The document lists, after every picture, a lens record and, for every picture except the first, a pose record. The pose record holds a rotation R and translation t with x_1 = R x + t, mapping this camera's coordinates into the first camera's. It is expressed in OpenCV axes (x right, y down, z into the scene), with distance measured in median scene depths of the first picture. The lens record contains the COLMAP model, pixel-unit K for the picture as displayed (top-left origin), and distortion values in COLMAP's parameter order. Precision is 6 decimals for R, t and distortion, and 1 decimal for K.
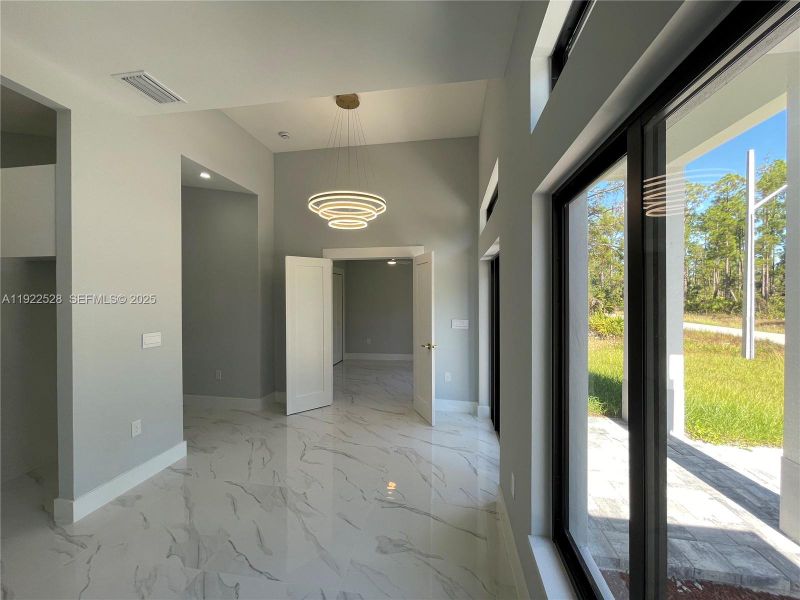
lens RADIAL K [[323.9, 0, 399.2], [0, 323.9, 298.6], [0, 0, 1]] dist [-0.002746, 0.000397]
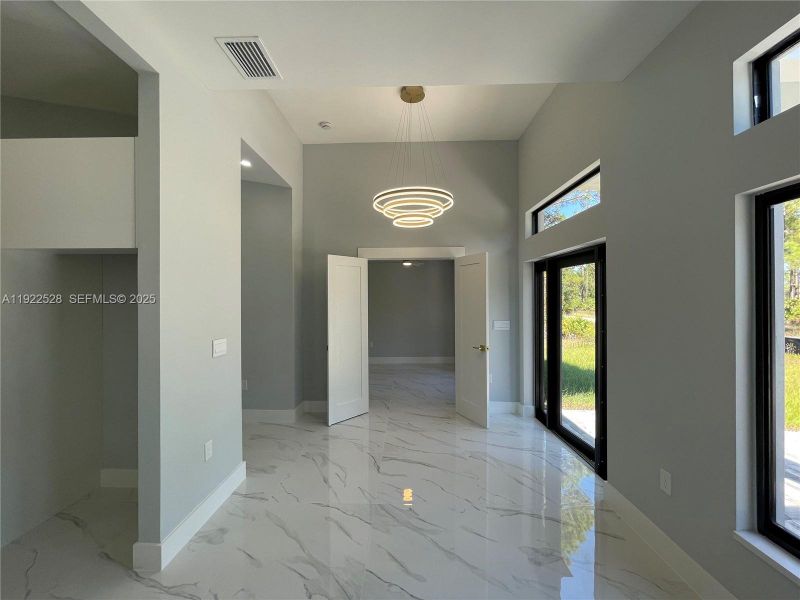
lens RADIAL K [[323.9, 0, 399.2], [0, 323.9, 298.6], [0, 0, 1]] dist [-0.002746, 0.000397]
pose [[0.990821, -0.002079, 0.135168, -0.323094], [0.003234, 0.999960, -0.008323, 0.004305], [-0.135145, 0.008683, 0.990788, 0.057092]]
